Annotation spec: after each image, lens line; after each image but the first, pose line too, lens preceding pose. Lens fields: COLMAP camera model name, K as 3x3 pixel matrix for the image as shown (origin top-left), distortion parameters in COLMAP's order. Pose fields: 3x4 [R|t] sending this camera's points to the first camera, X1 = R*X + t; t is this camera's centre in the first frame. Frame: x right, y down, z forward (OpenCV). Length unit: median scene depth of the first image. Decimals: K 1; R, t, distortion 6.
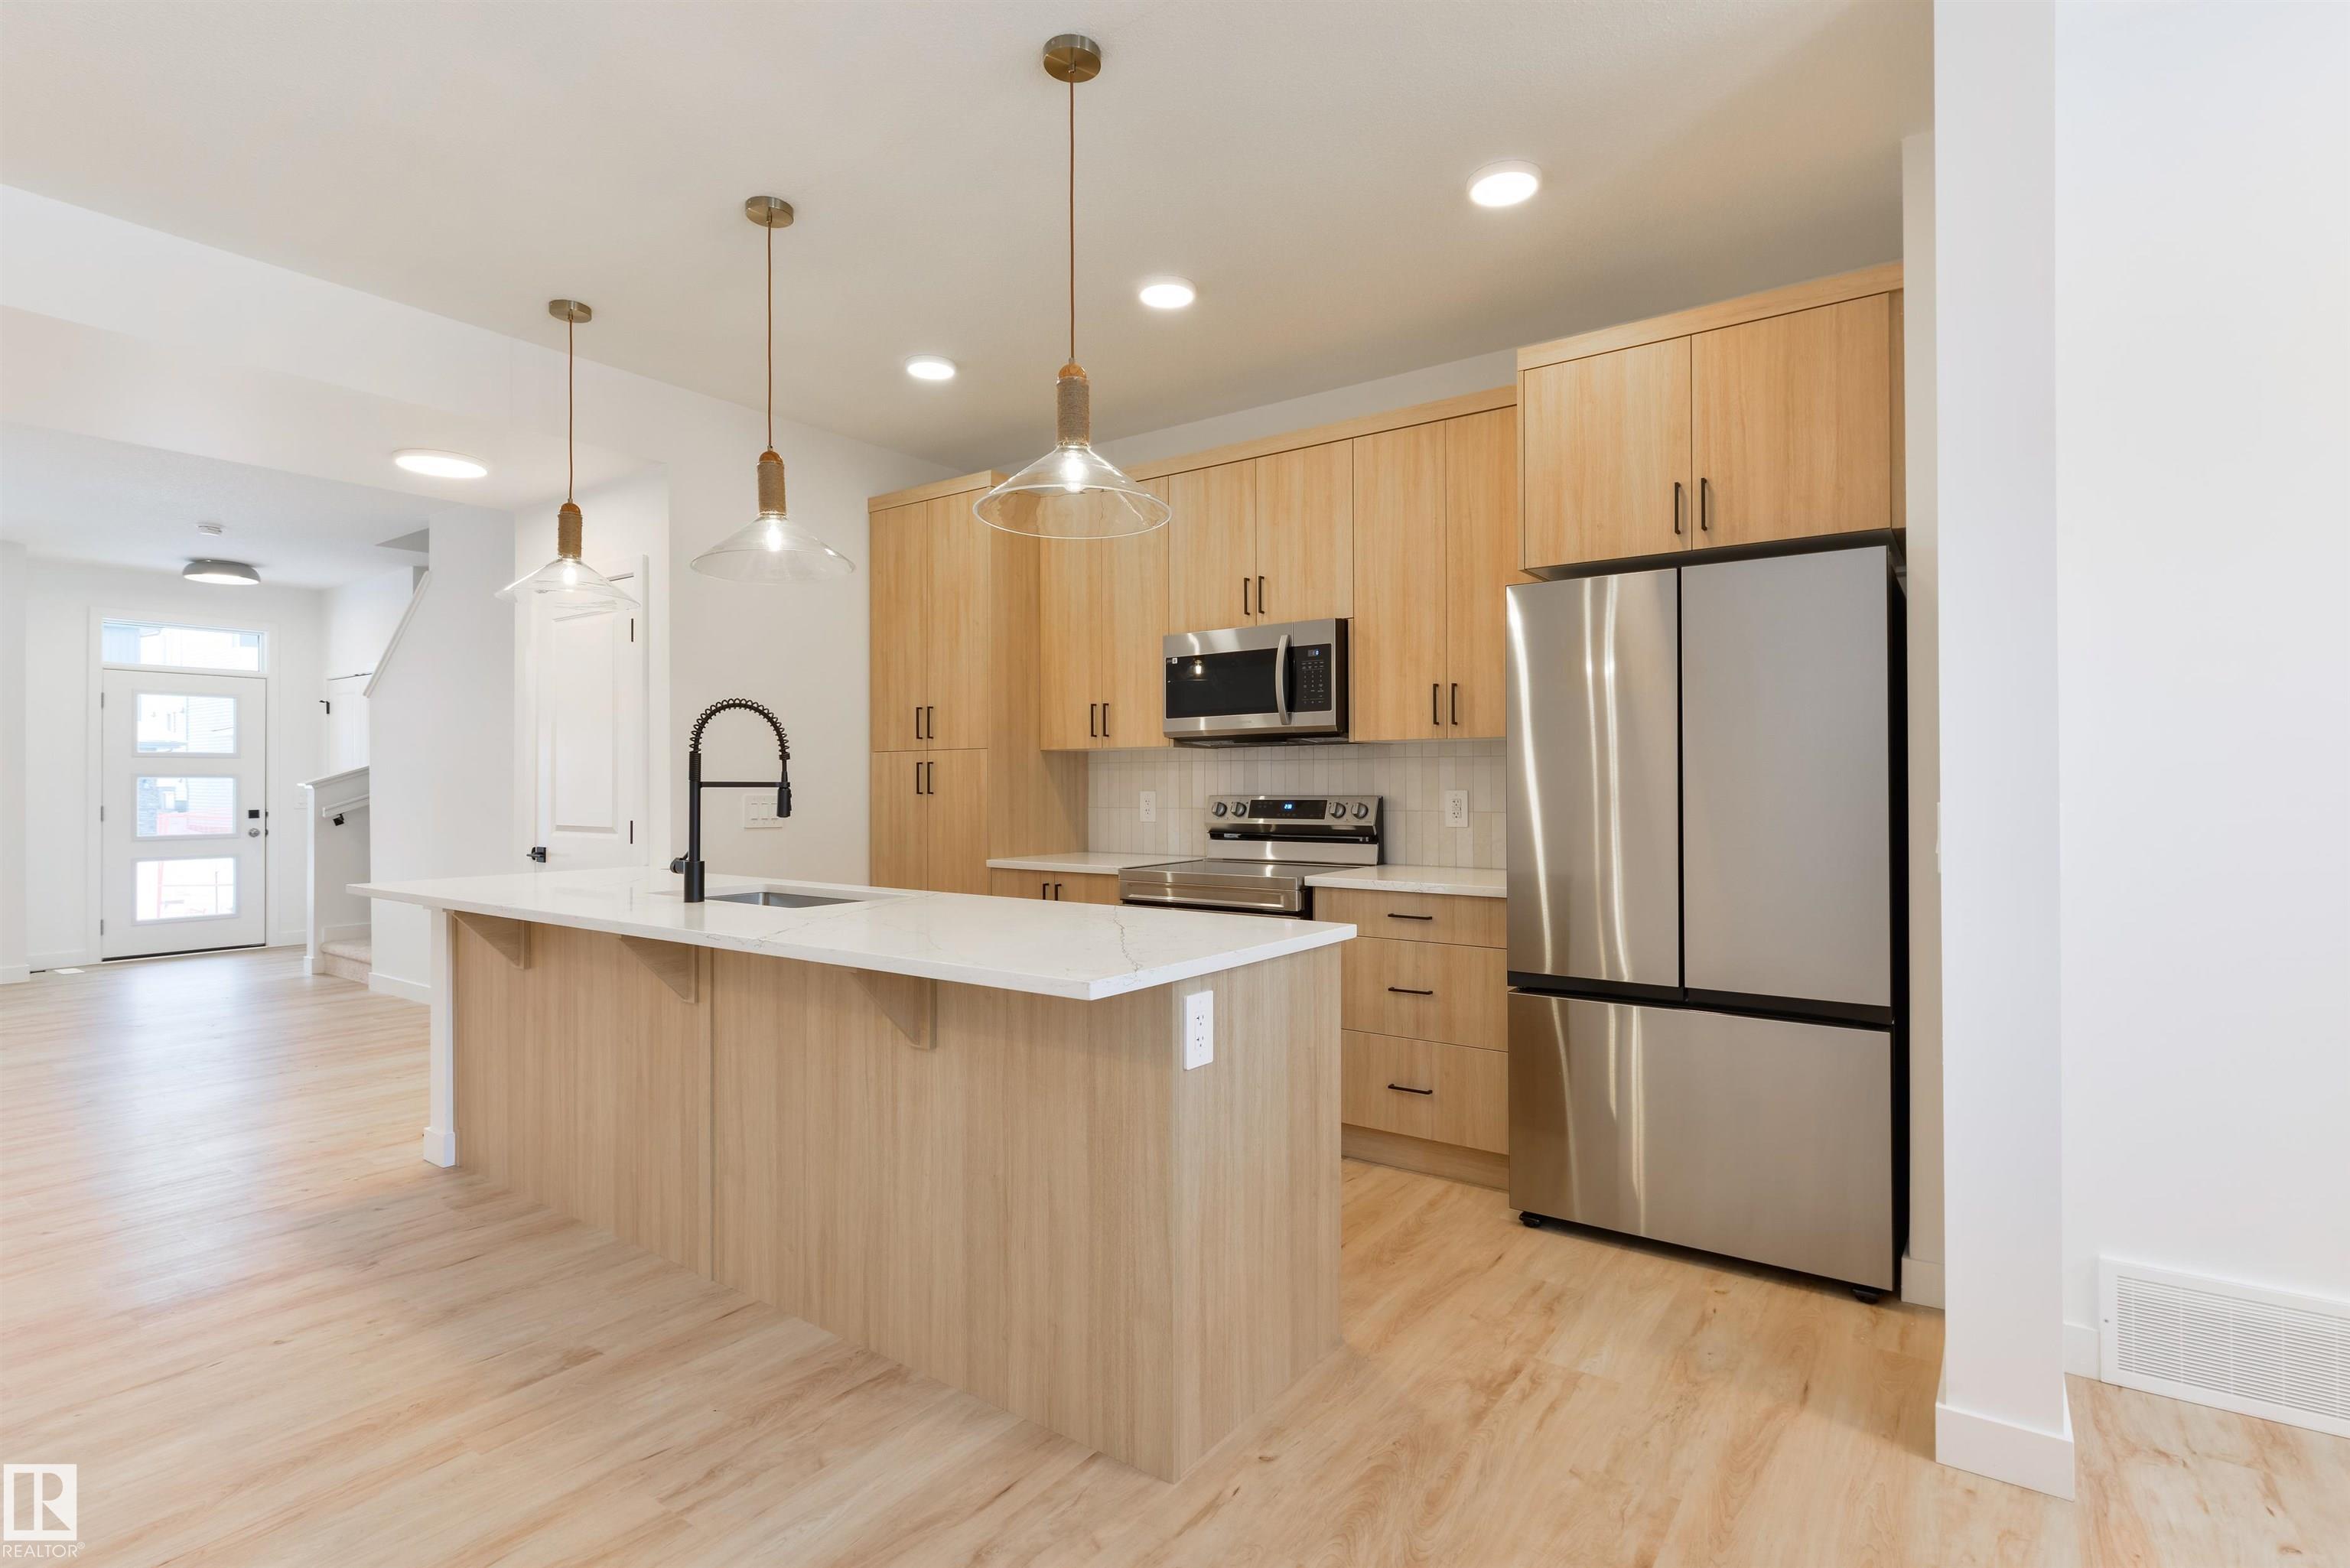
lens RADIAL K [[1127.0, 0, 1189.8], [0, 1127.0, 776.0], [0, 0, 1]] dist [-0.003186, -0.000288]
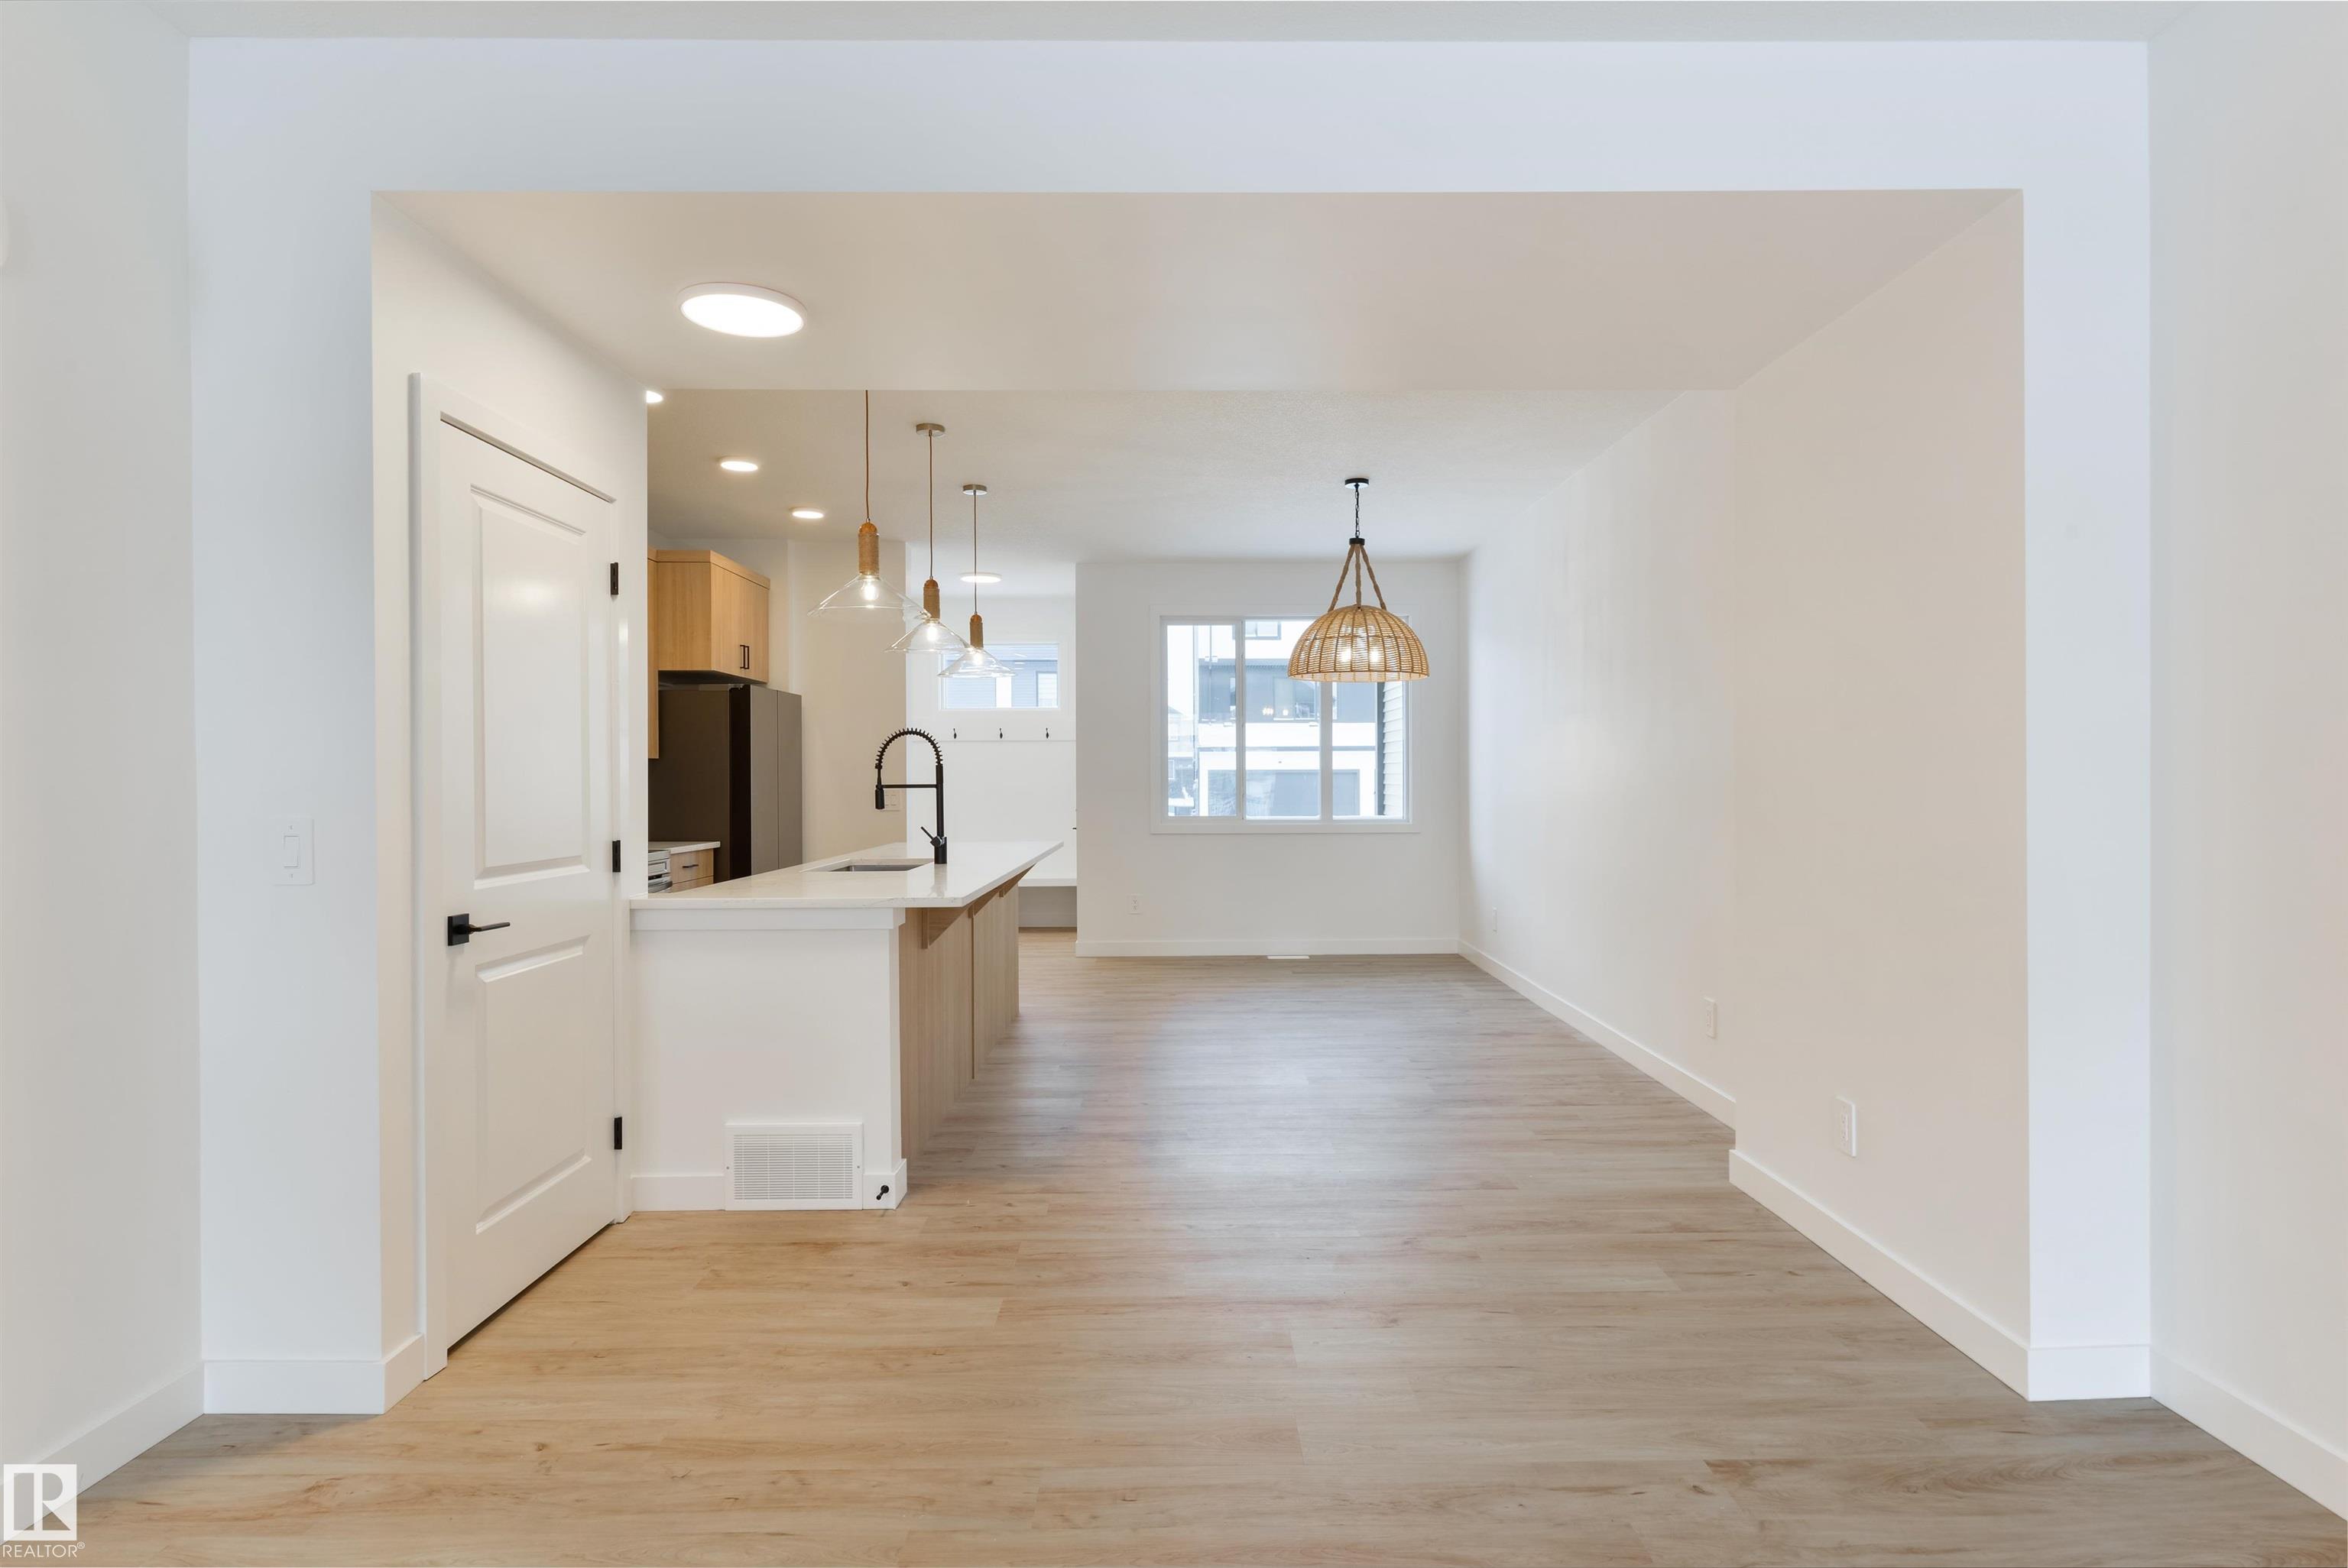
lens RADIAL K [[1213.7, 0, 1188.2], [0, 1213.7, 790.5], [0, 0, 1]] dist [-0.008472, 0.000246]
pose [[-0.584671, -0.004874, 0.811256, -1.918674], [-0.001301, 0.999986, 0.005071, 0.003593], [-0.811270, 0.001909, -0.584669, 1.649956]]
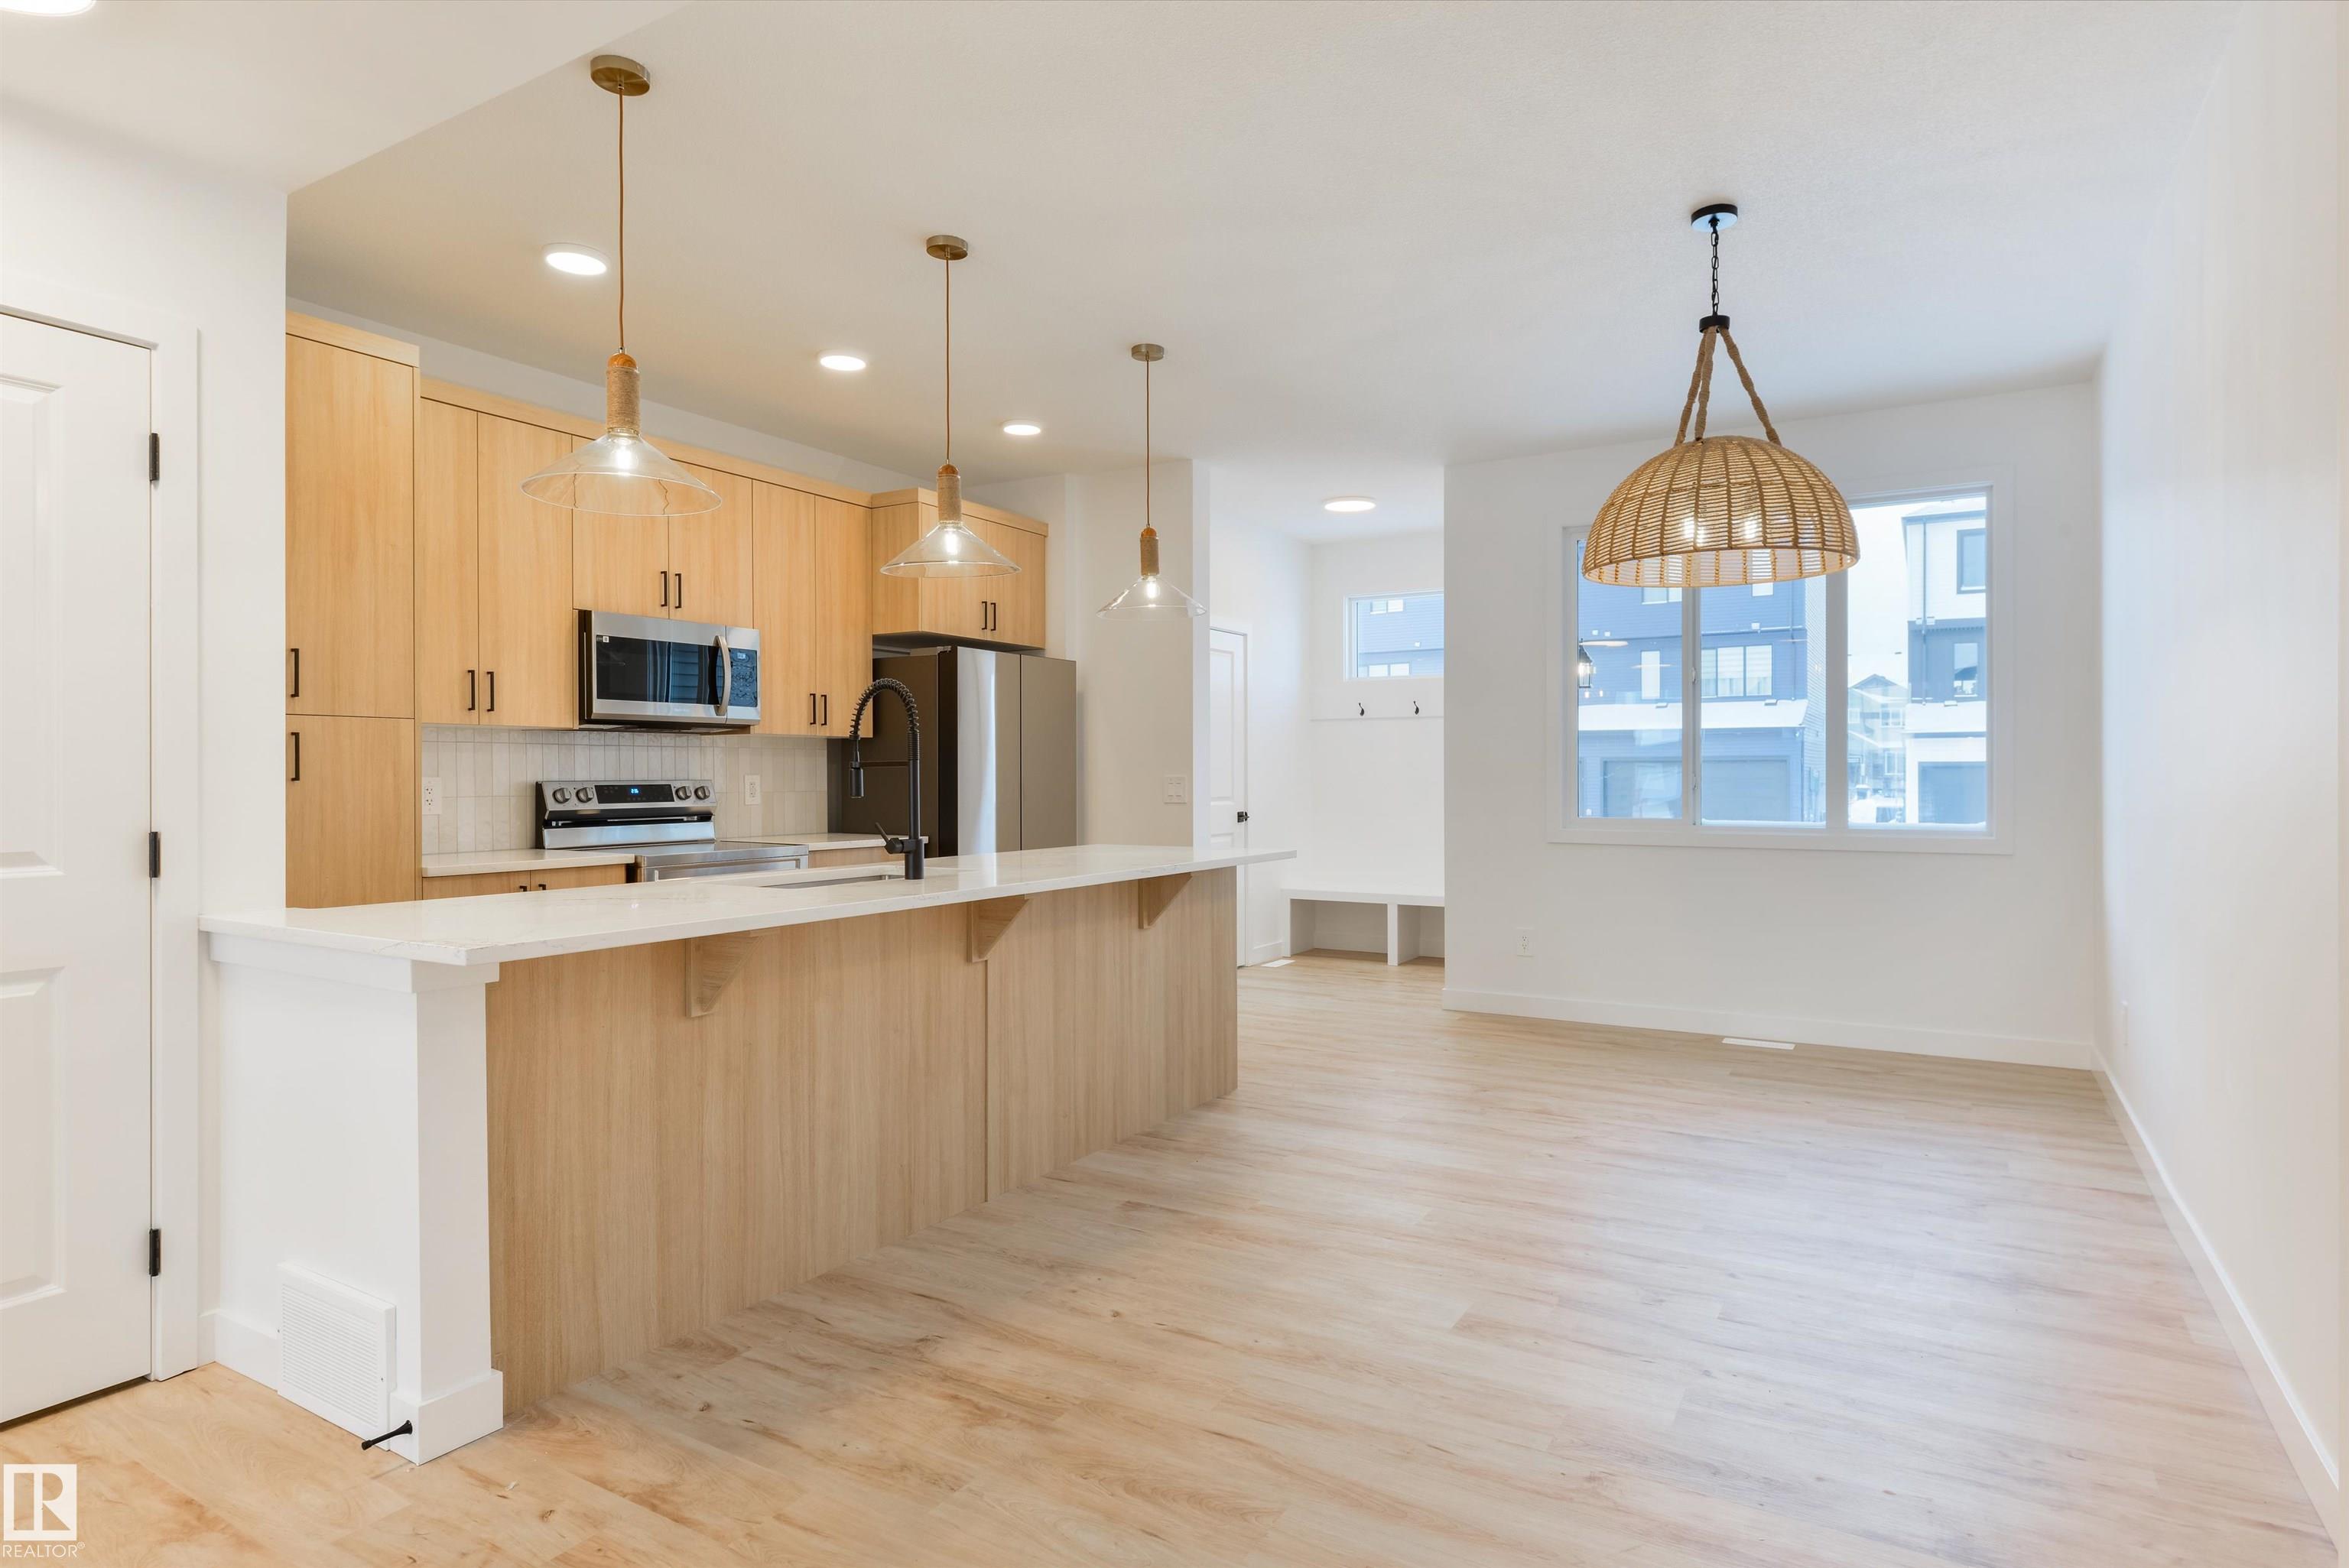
lens RADIAL K [[1255.5, 0, 1187.3], [0, 1255.5, 778.4], [0, 0, 1]] dist [0.001207, -0.000918]
pose [[-0.075893, -0.000491, 0.997116, -1.560640], [-0.005297, 0.999986, 0.000089, 0.018159], [-0.997102, -0.005275, -0.075895, 0.823865]]
